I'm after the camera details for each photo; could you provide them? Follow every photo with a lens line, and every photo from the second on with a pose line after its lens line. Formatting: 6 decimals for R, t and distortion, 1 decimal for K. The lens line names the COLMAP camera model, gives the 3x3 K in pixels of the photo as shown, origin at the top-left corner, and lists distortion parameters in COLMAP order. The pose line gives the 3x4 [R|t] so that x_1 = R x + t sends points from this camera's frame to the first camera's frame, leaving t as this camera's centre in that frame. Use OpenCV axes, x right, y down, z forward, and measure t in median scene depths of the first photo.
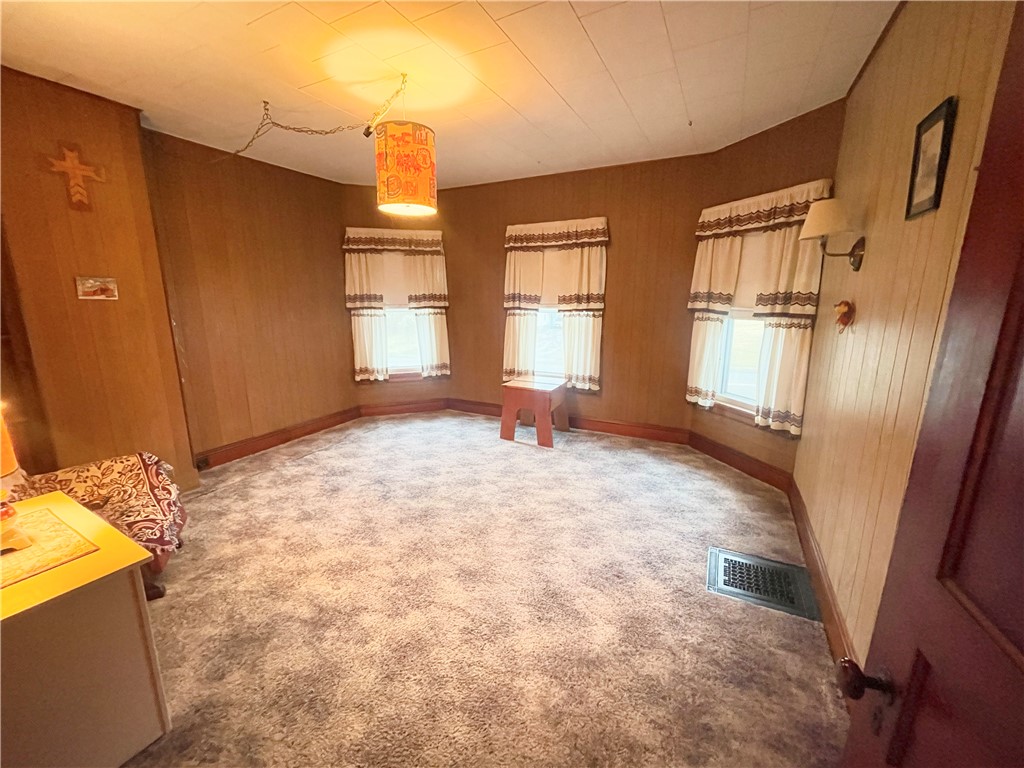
lens RADIAL K [[414.6, 0, 512.8], [0, 414.6, 385.4], [0, 0, 1]] dist [-0.001372, -0.000273]
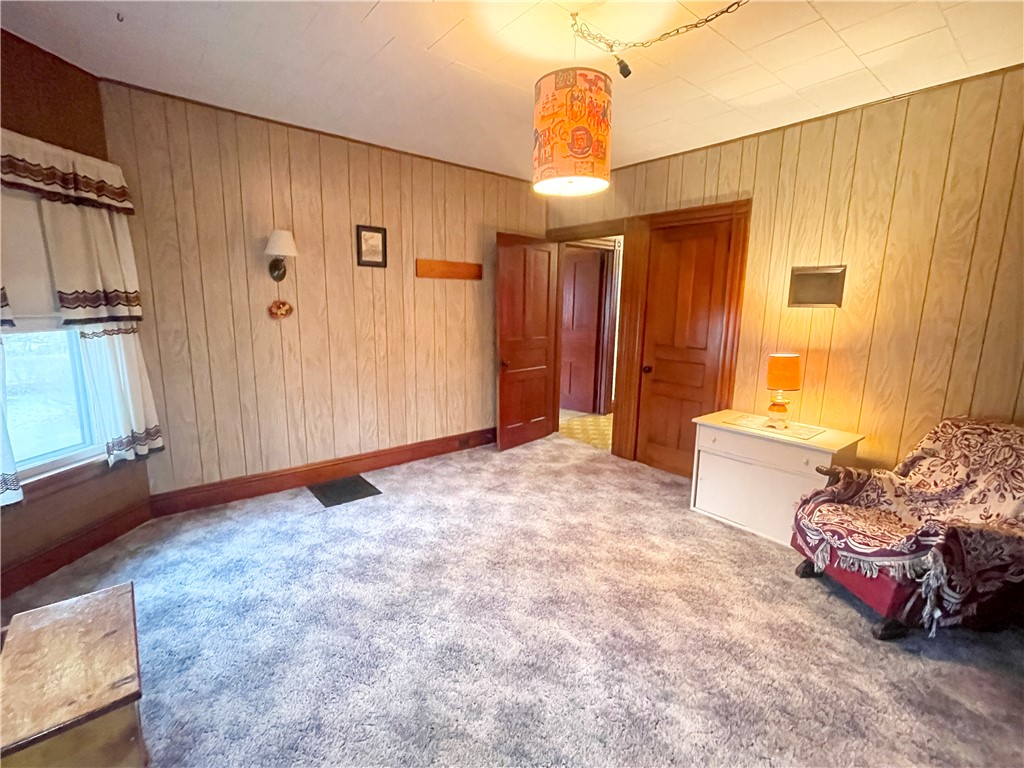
lens RADIAL K [[455.7, 0, 506.5], [0, 455.7, 385.3], [0, 0, 1]] dist [0.002273, -0.000019]
pose [[-0.916386, -0.079149, 0.392393, -0.295887], [0.075611, 0.928386, 0.363843, -0.231548], [-0.393090, 0.363090, -0.844776, 1.099386]]
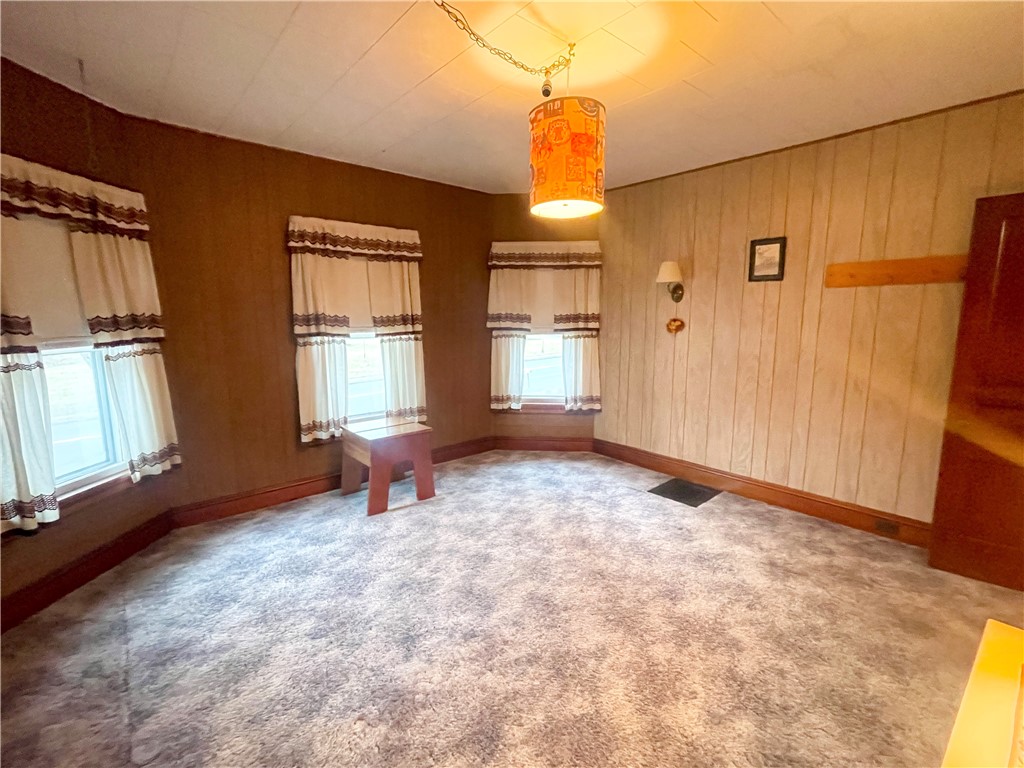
lens RADIAL K [[455.7, 0, 504.6], [0, 455.7, 384.5], [0, 0, 1]] dist [0.002273, -0.000019]
pose [[0.372203, -0.140278, 0.917489, -0.666225], [0.199216, 0.977548, 0.068644, -0.105286], [-0.906520, 0.157229, 0.391792, 0.478537]]
